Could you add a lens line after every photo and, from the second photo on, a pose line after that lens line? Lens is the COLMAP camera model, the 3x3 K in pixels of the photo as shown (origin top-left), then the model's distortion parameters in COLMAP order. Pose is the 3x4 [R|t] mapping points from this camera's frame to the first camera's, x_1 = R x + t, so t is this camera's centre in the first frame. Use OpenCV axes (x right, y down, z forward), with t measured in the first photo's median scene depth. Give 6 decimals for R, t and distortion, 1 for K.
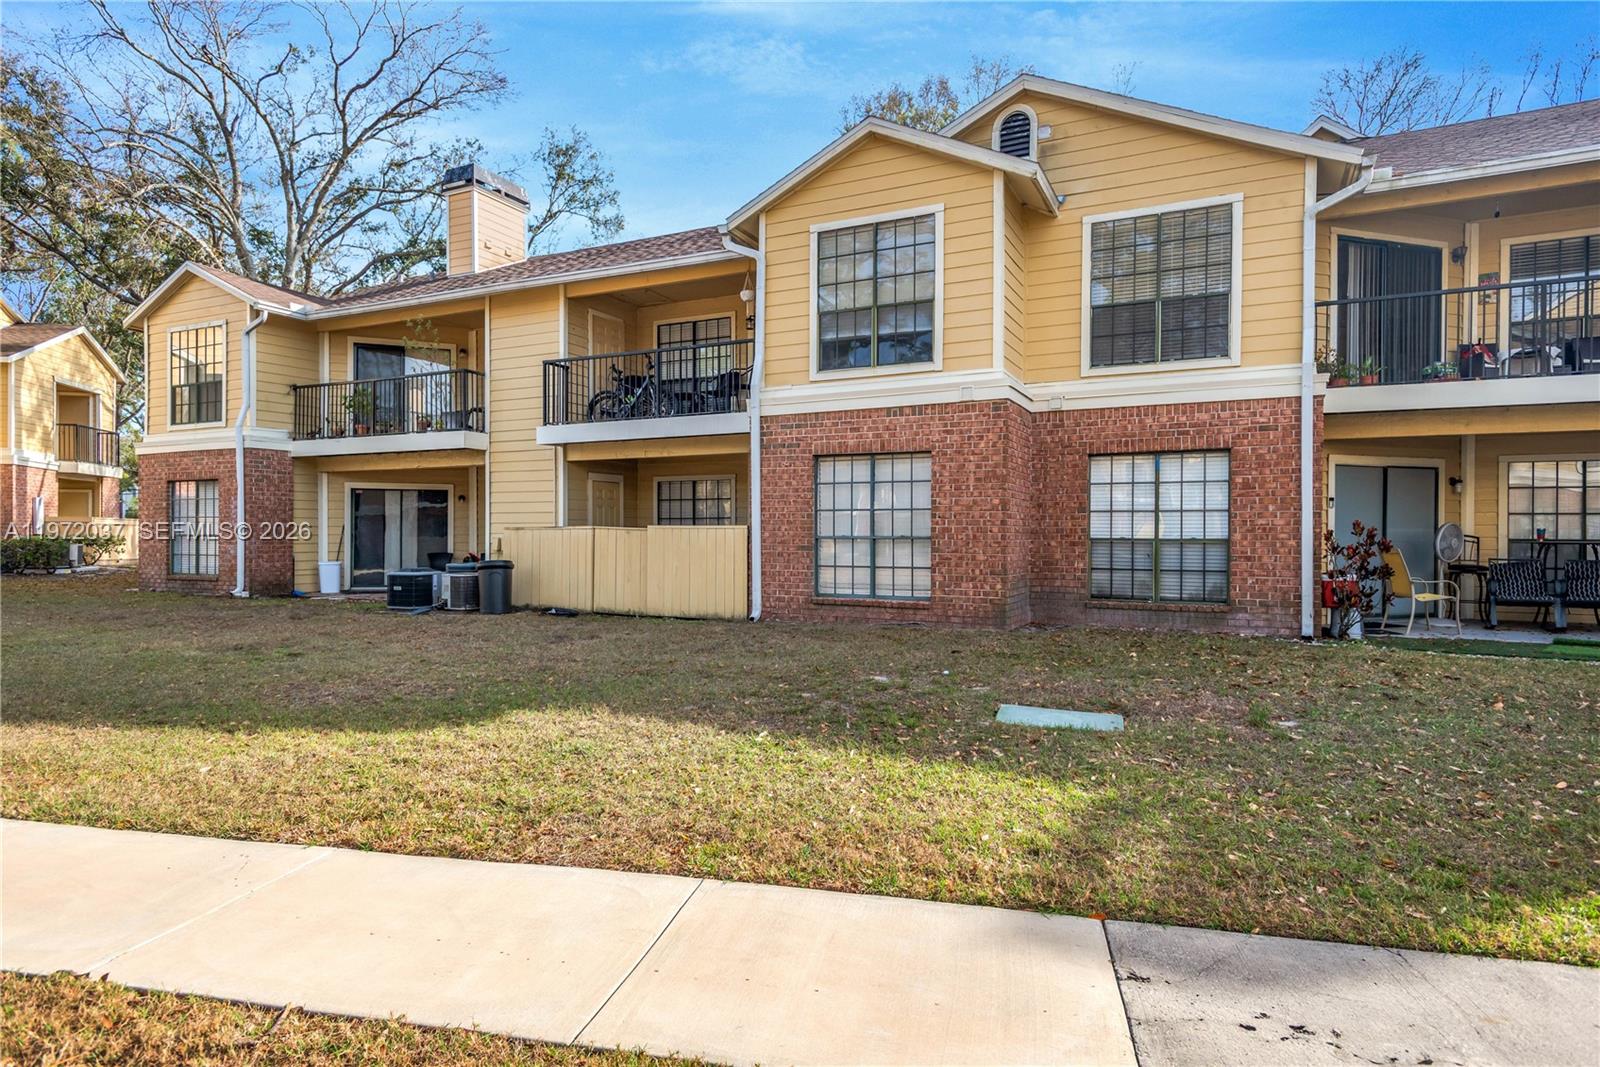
lens RADIAL K [[910.9, 0, 797.5], [0, 910.9, 529.4], [0, 0, 1]] dist [0.030622, -0.001854]
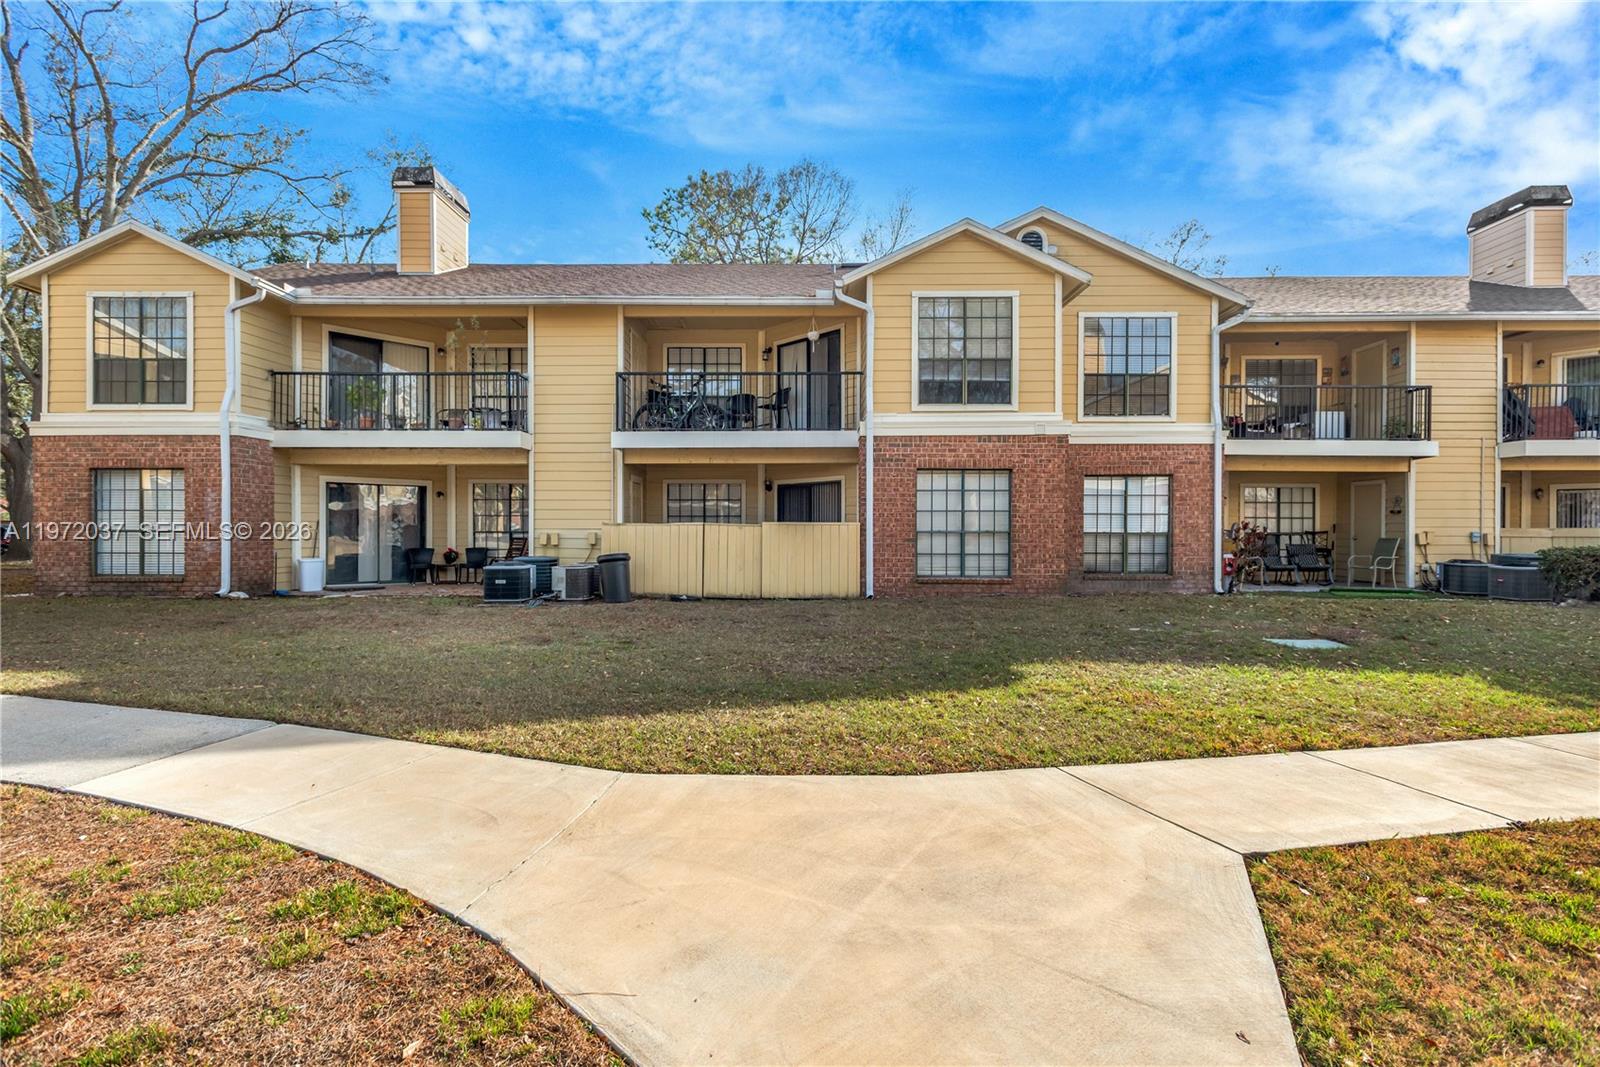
lens RADIAL K [[751.3, 0, 803.0], [0, 751.3, 531.6], [0, 0, 1]] dist [0.015488, -0.002163]
pose [[0.901869, -0.001462, 0.432007, -0.571527], [-0.001859, 0.999972, 0.007264, 0.000701], [-0.432006, -0.007354, 0.901841, 0.099739]]
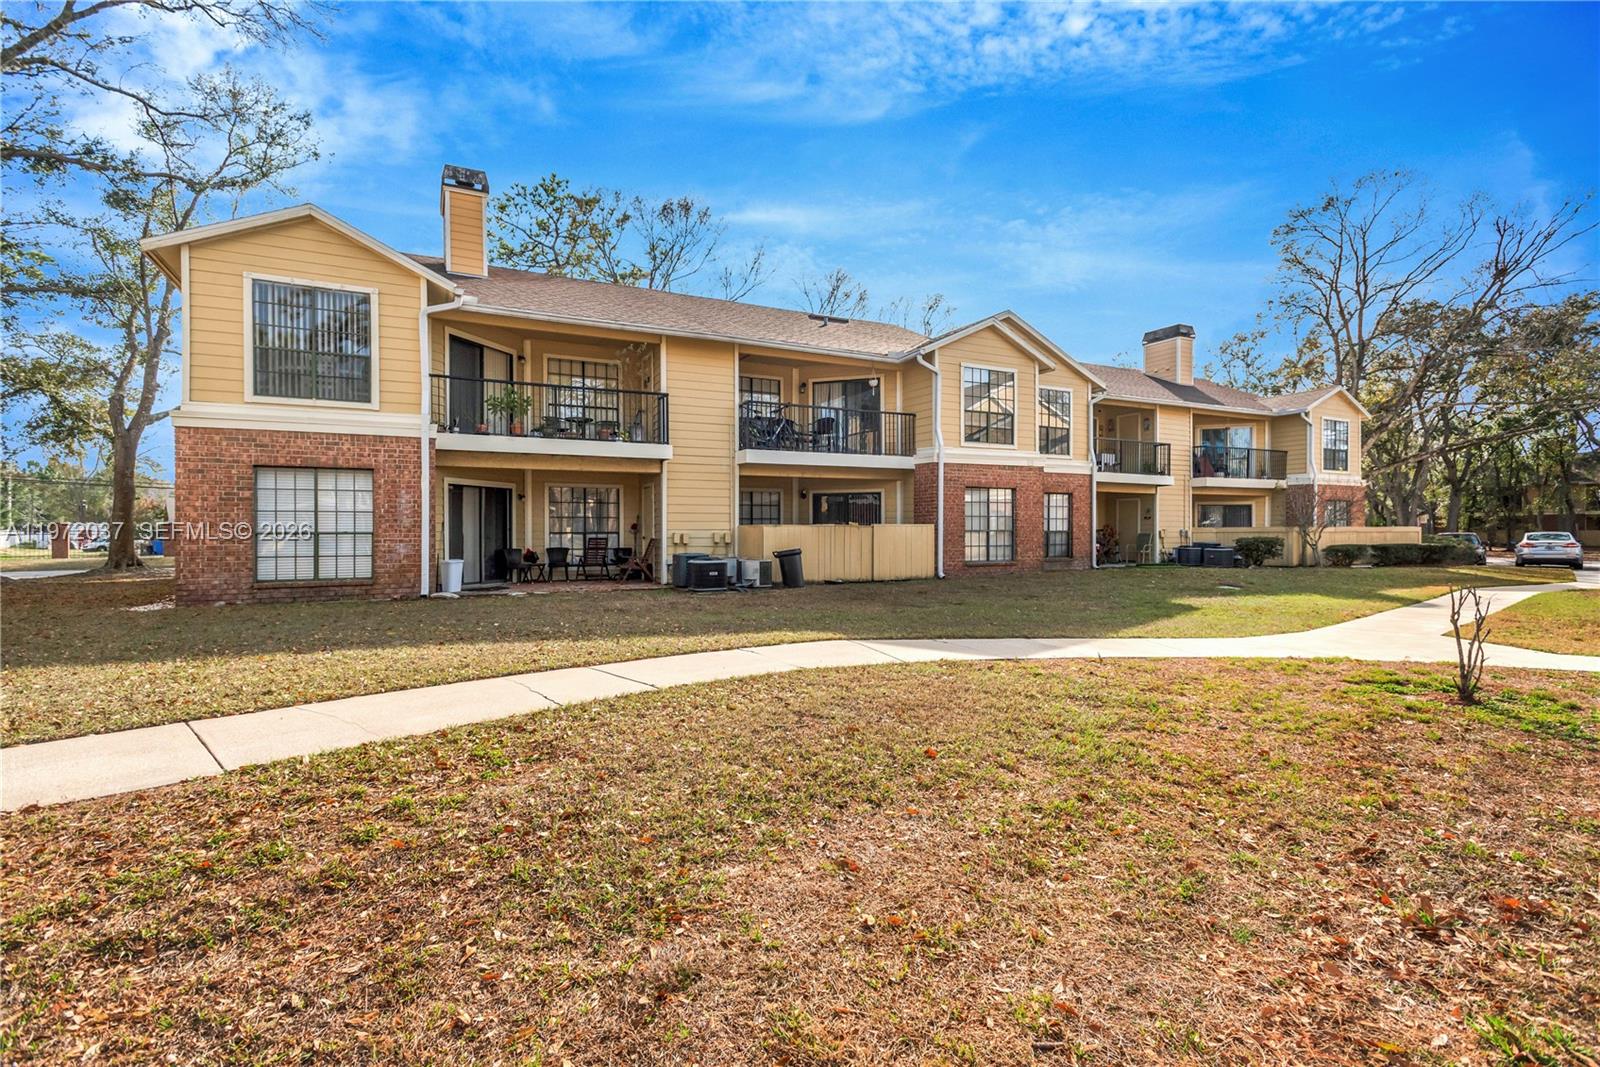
lens RADIAL K [[751.3, 0, 798.7], [0, 751.3, 536.2], [0, 0, 1]] dist [0.015488, -0.002163]
pose [[0.596893, -0.009914, 0.802260, -1.370767], [-0.000443, 0.999919, 0.012687, 0.000304], [-0.802321, -0.007928, 0.596840, 0.343172]]
